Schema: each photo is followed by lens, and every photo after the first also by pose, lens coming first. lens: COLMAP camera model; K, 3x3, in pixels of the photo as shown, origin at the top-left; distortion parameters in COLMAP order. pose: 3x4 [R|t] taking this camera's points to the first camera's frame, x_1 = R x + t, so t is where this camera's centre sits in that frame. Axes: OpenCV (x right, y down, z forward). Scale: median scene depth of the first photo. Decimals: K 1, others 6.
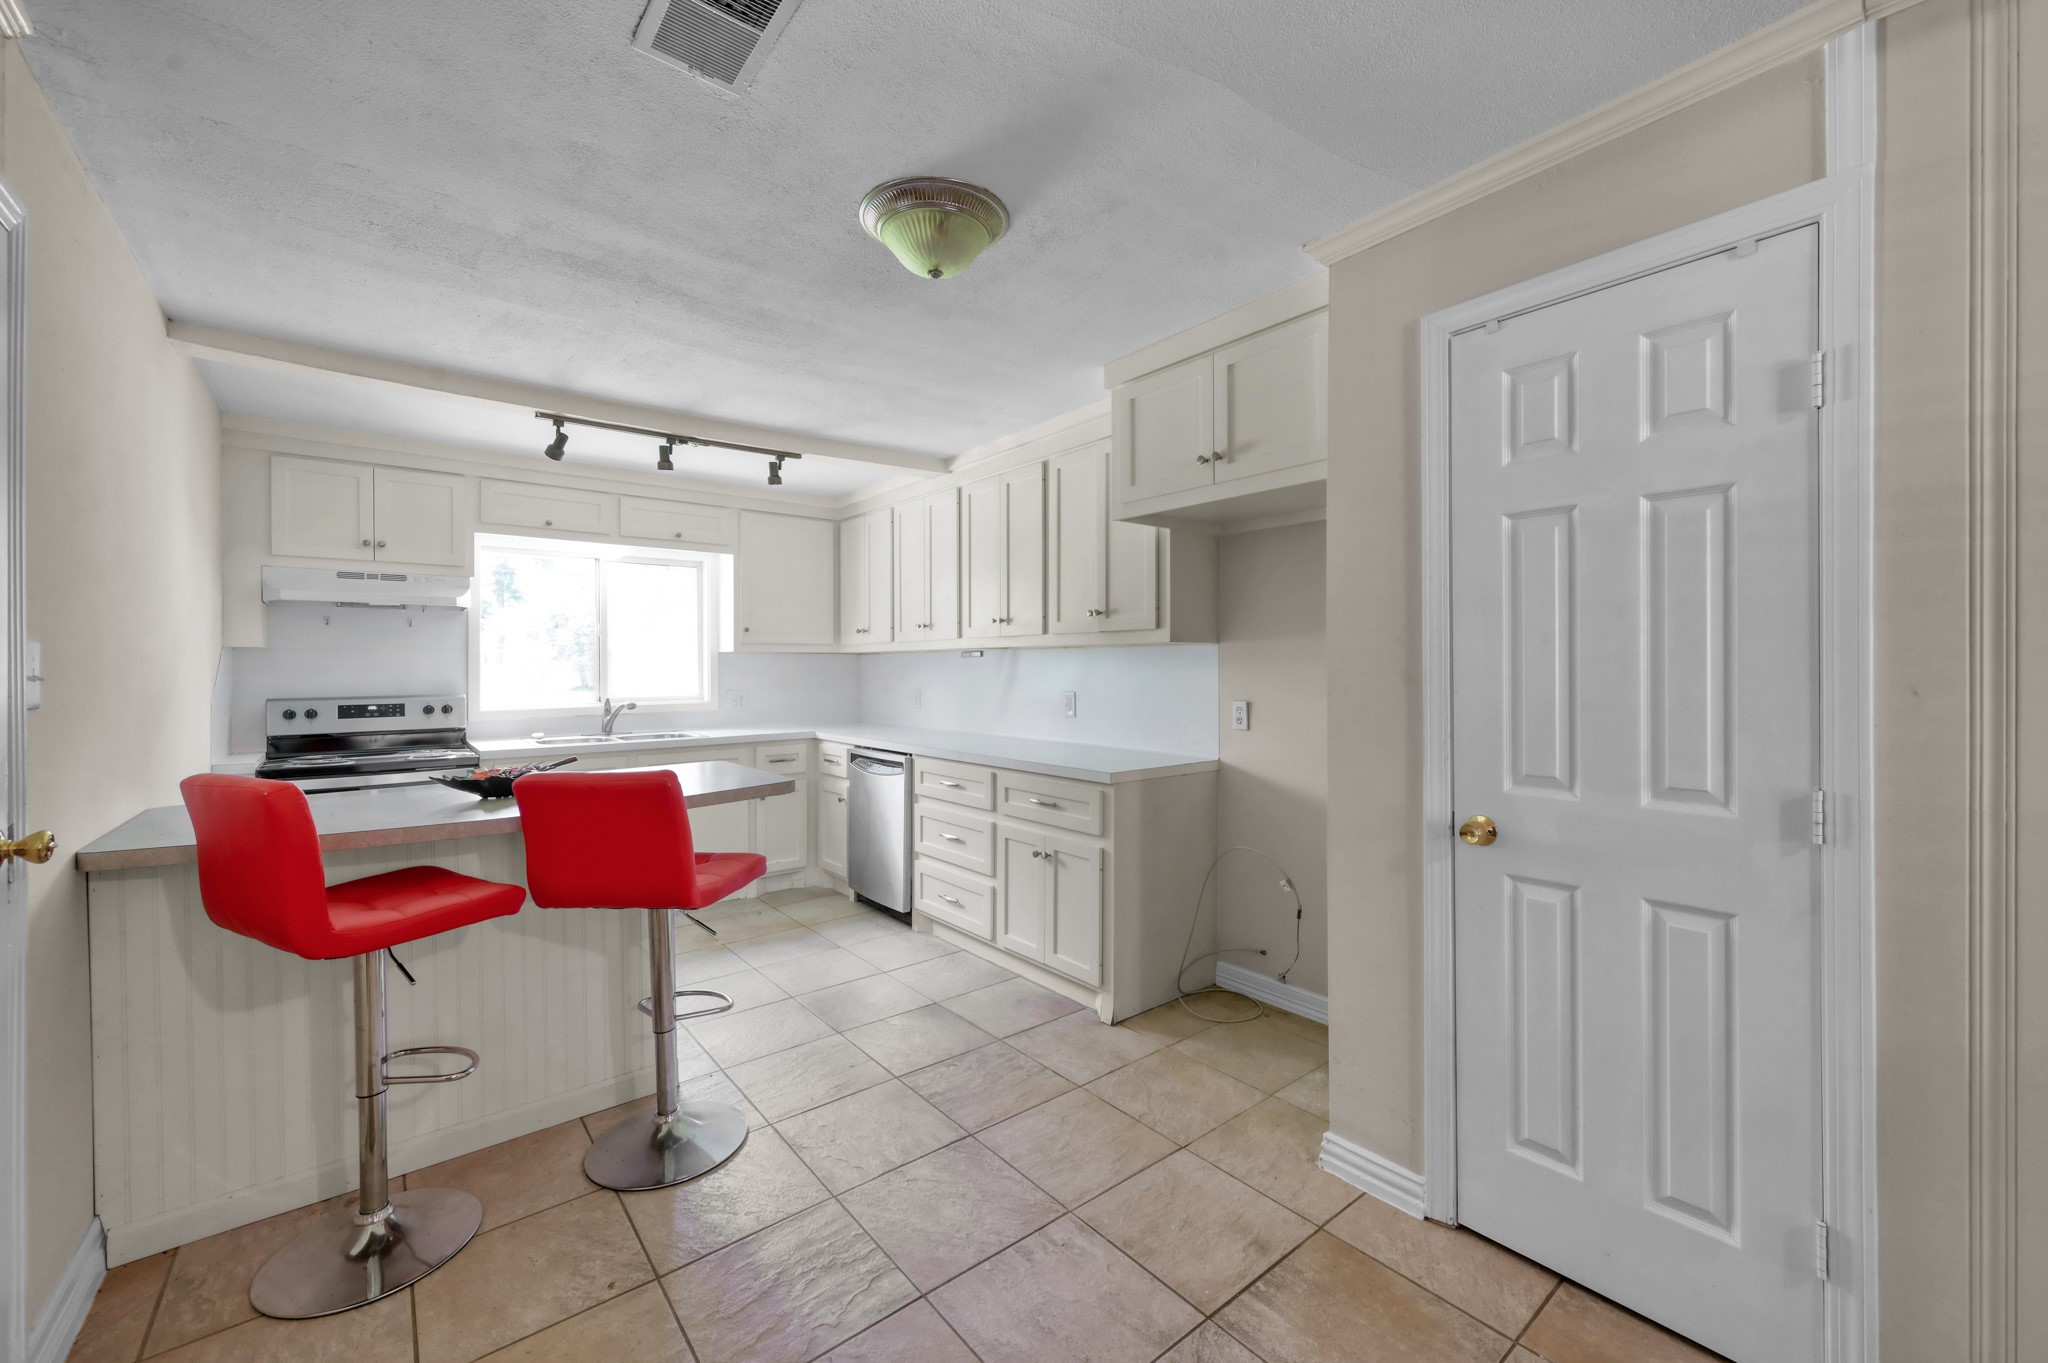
lens RADIAL K [[812.8, 0, 1028.0], [0, 812.8, 664.5], [0, 0, 1]] dist [0.000102, 0.000151]
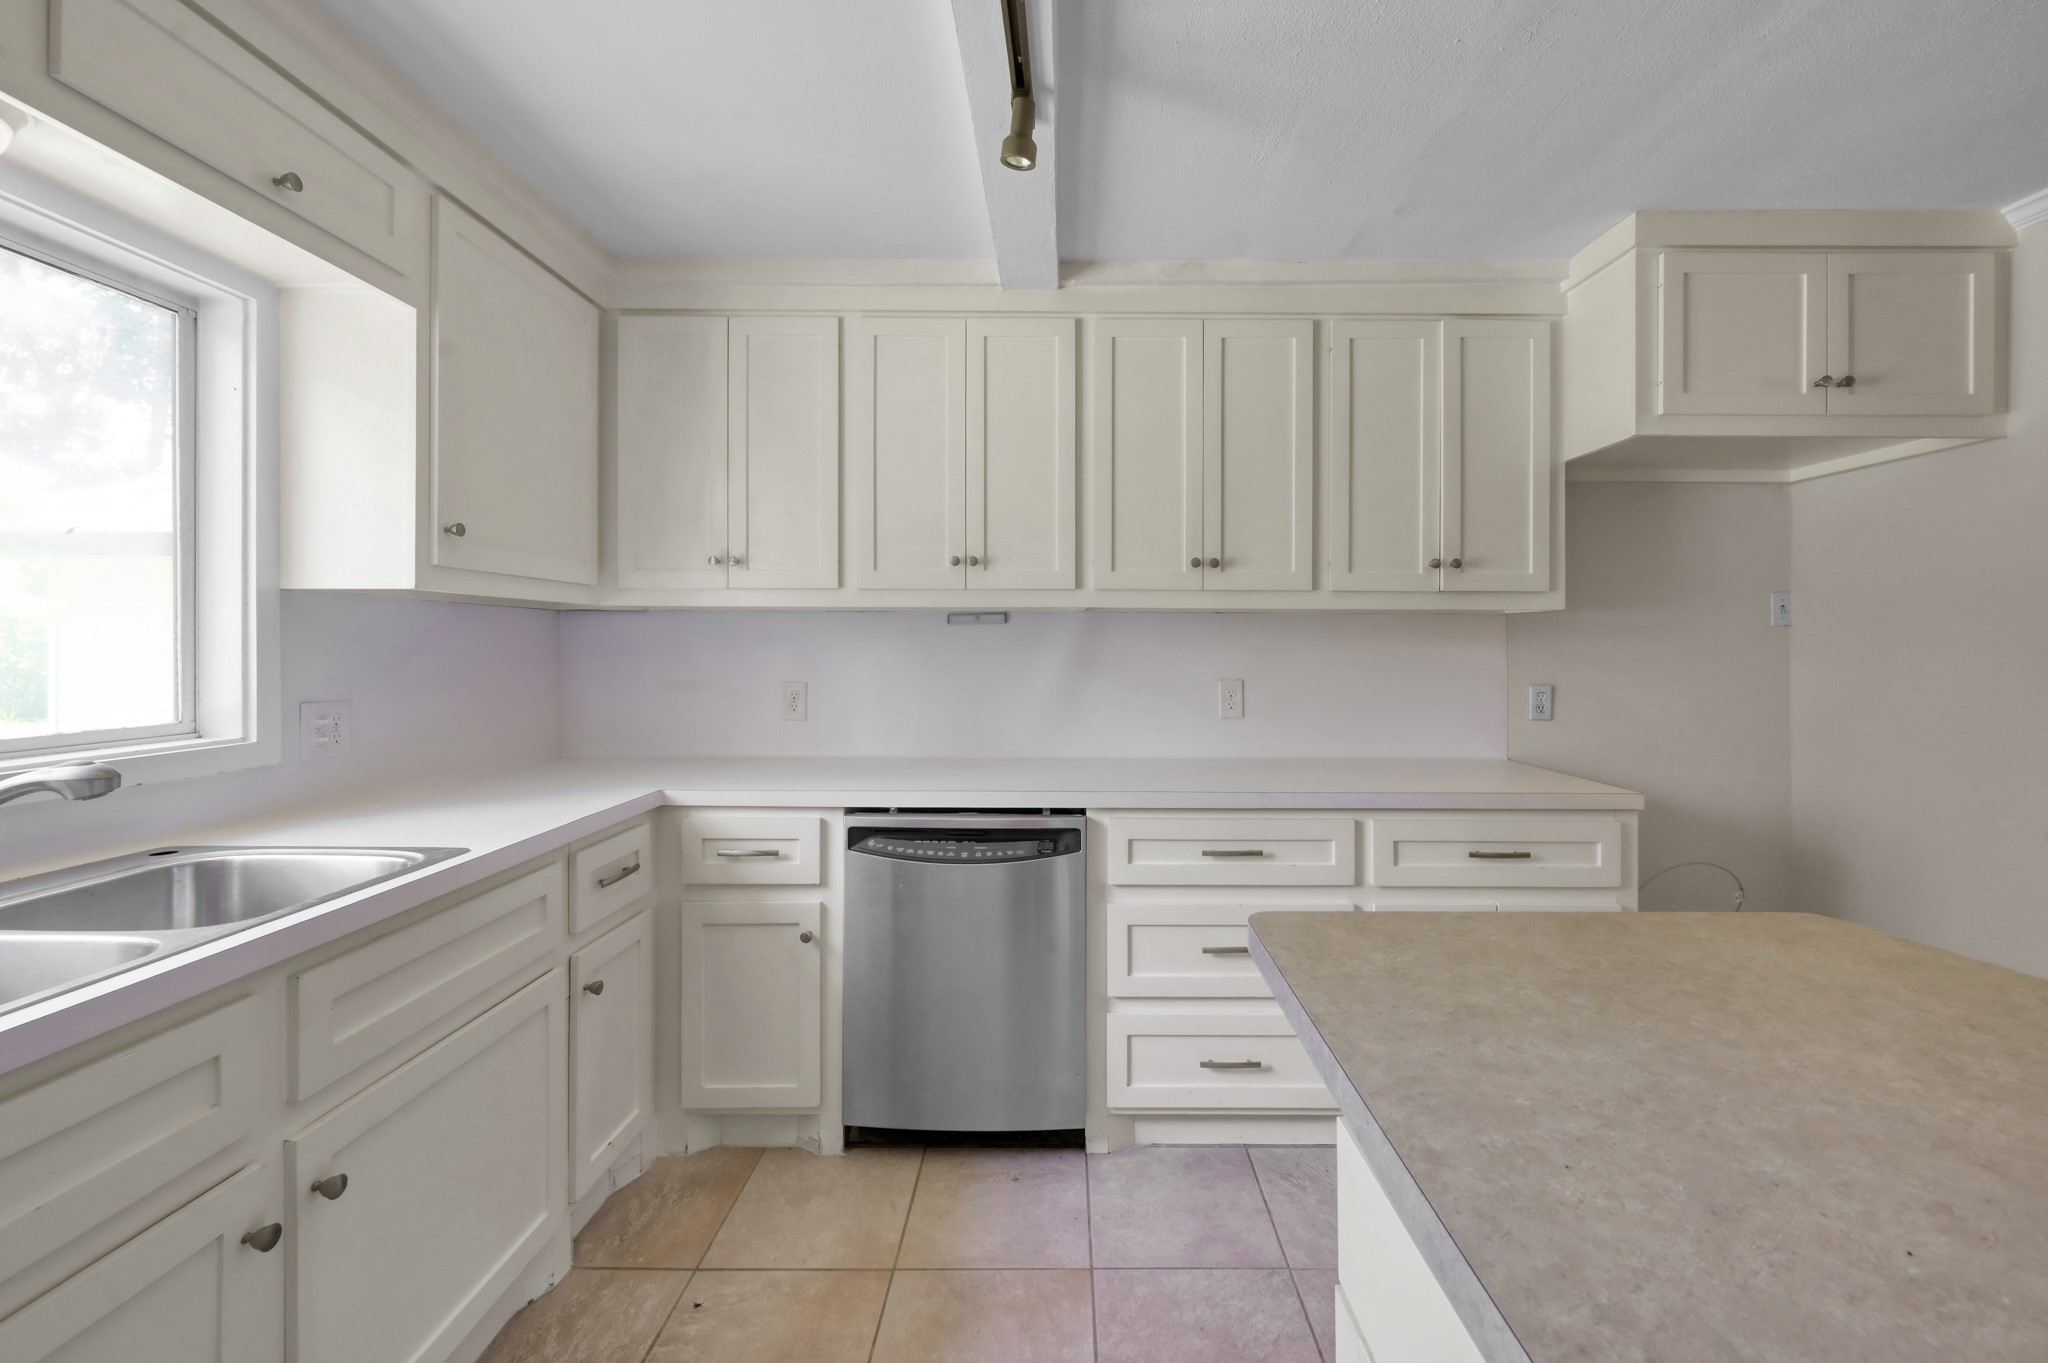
lens RADIAL K [[821.6, 0, 1023.6], [0, 821.6, 636.1], [0, 0, 1]] dist [0.001713, 0.000076]
pose [[0.630117, 0.010589, 0.776428, -0.556904], [-0.008834, 0.999940, -0.006468, 0.004684], [-0.776450, -0.002783, 0.630172, 0.686259]]
